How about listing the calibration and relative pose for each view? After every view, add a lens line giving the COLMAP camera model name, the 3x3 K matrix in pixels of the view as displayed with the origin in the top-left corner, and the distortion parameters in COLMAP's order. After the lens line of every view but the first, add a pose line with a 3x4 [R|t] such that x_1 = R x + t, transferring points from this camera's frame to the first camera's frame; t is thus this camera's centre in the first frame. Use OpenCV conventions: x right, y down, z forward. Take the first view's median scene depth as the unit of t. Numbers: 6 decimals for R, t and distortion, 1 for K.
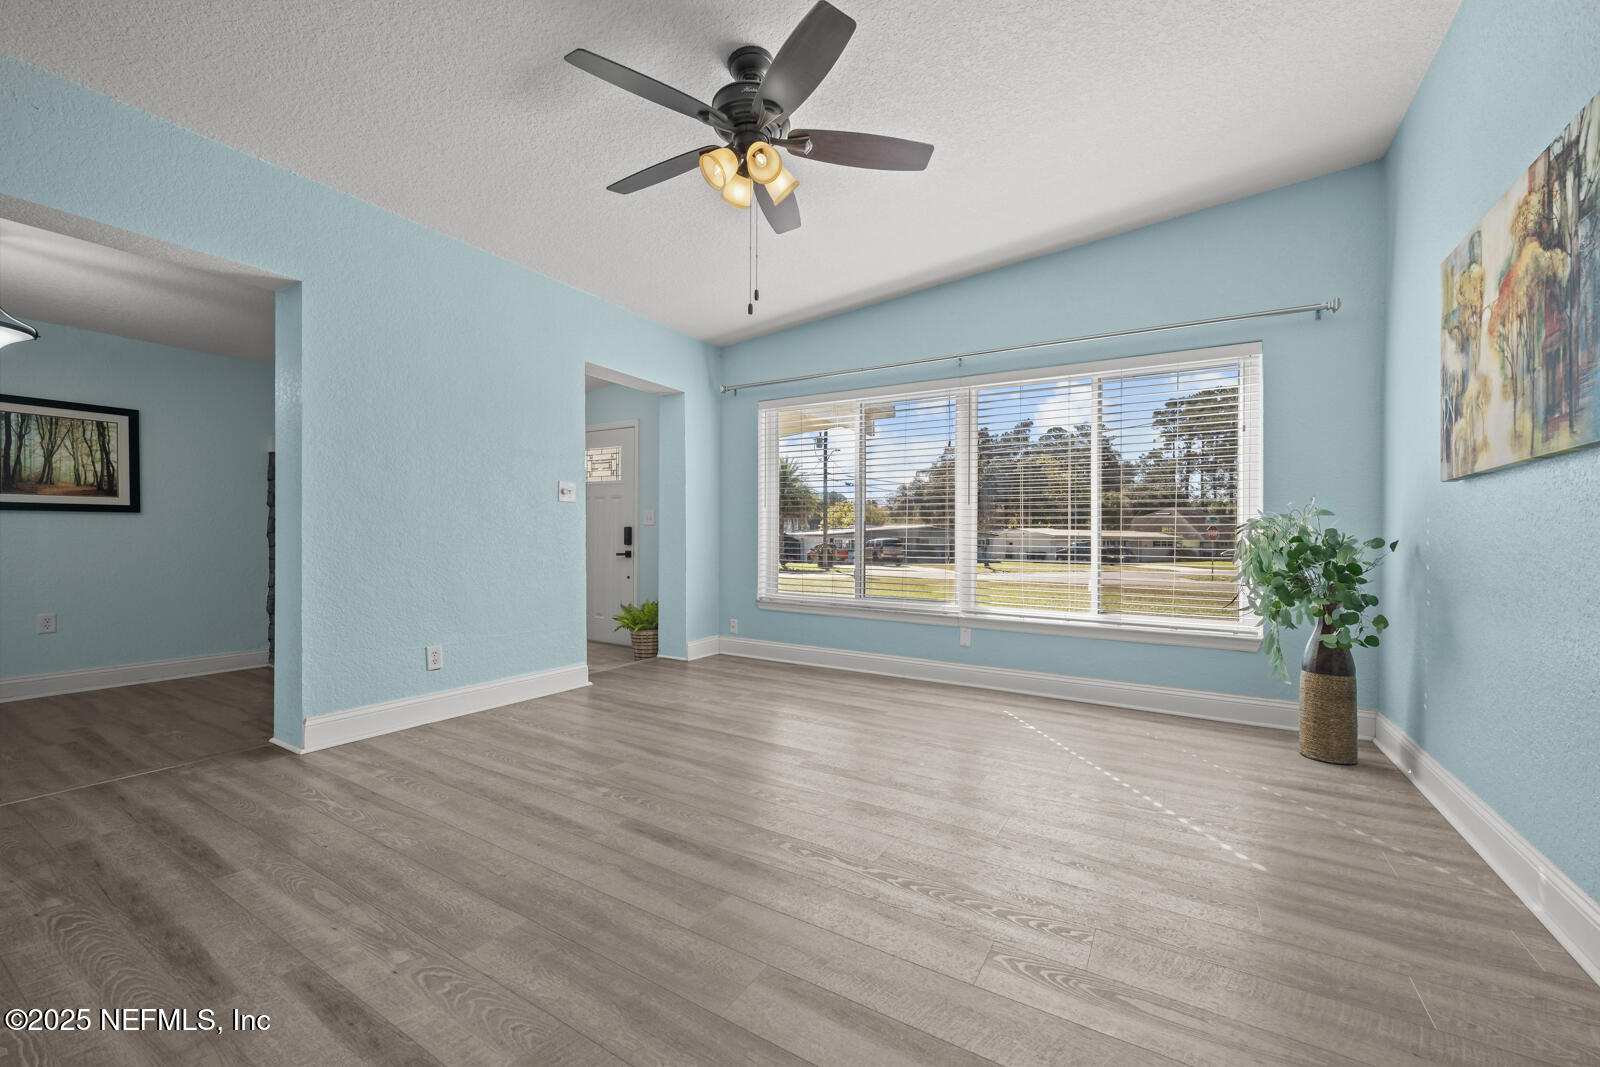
lens RADIAL K [[639.8, 0, 797.7], [0, 639.8, 536.2], [0, 0, 1]] dist [0.000283, -0.000019]
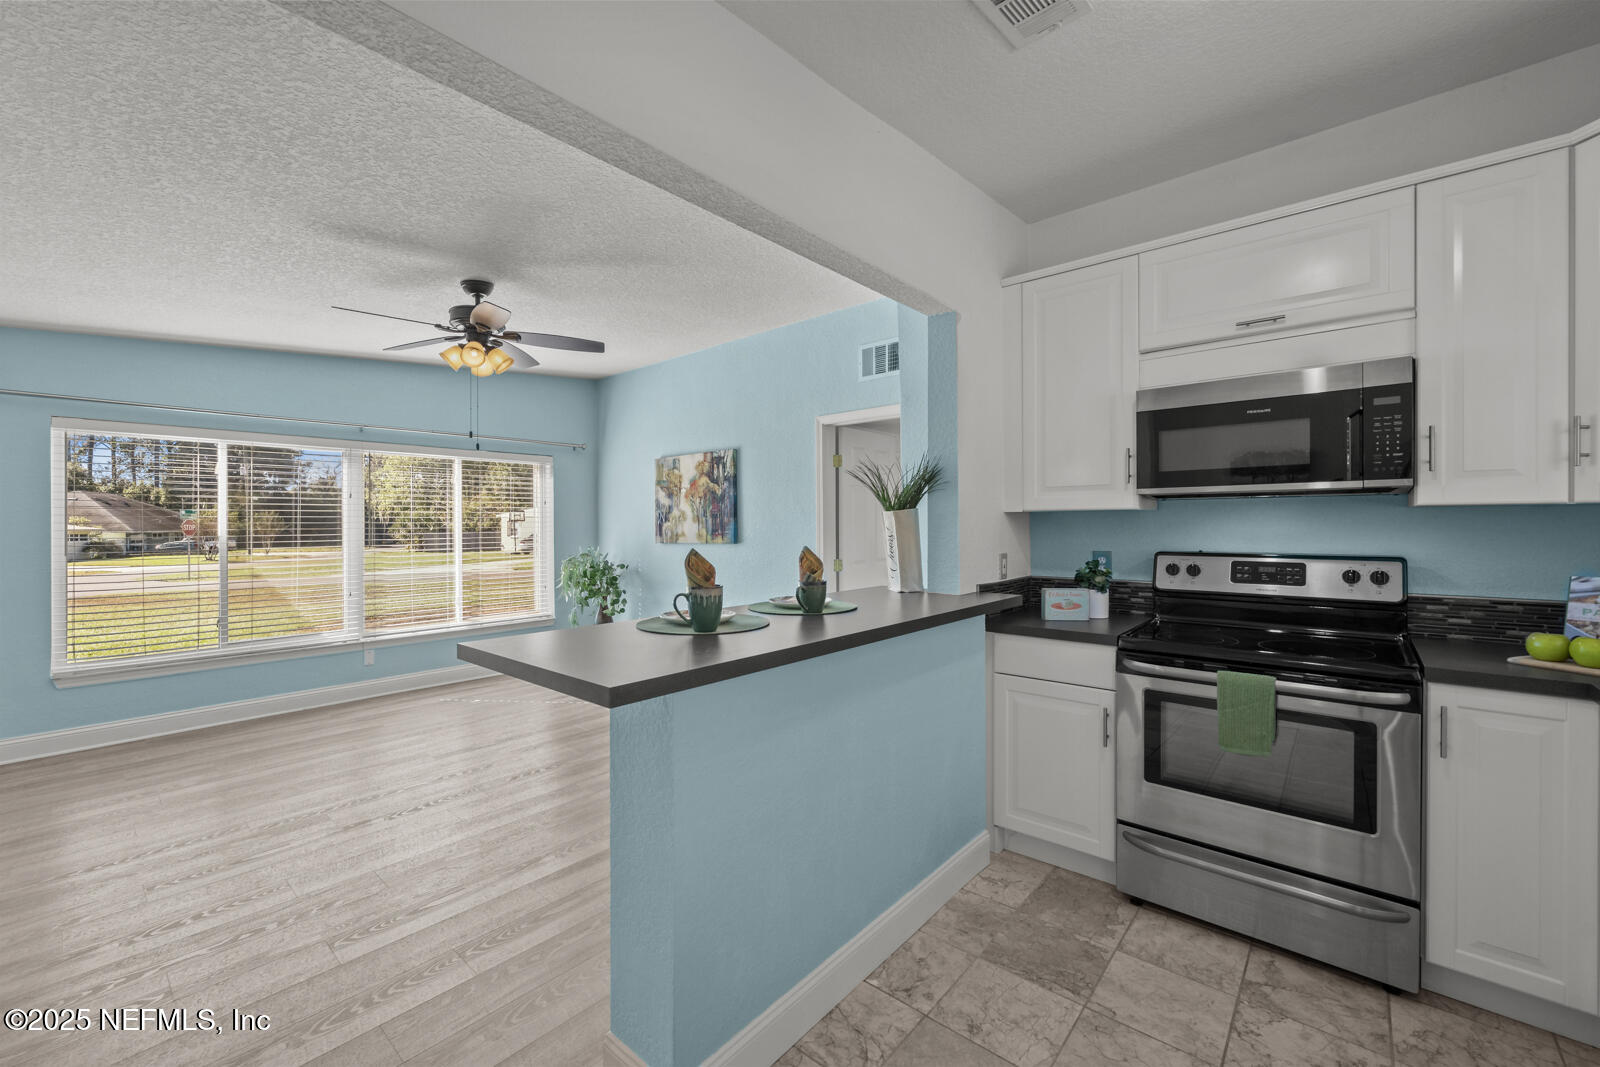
lens RADIAL K [[646.5, 0, 784.1], [0, 646.5, 521.7], [0, 0, 1]] dist [-0.000773, 0.000110]
pose [[0.177990, -0.008838, 0.983993, -1.621223], [0.007957, 0.999940, 0.007542, -0.206750], [-0.984000, 0.006488, 0.178050, 0.025636]]
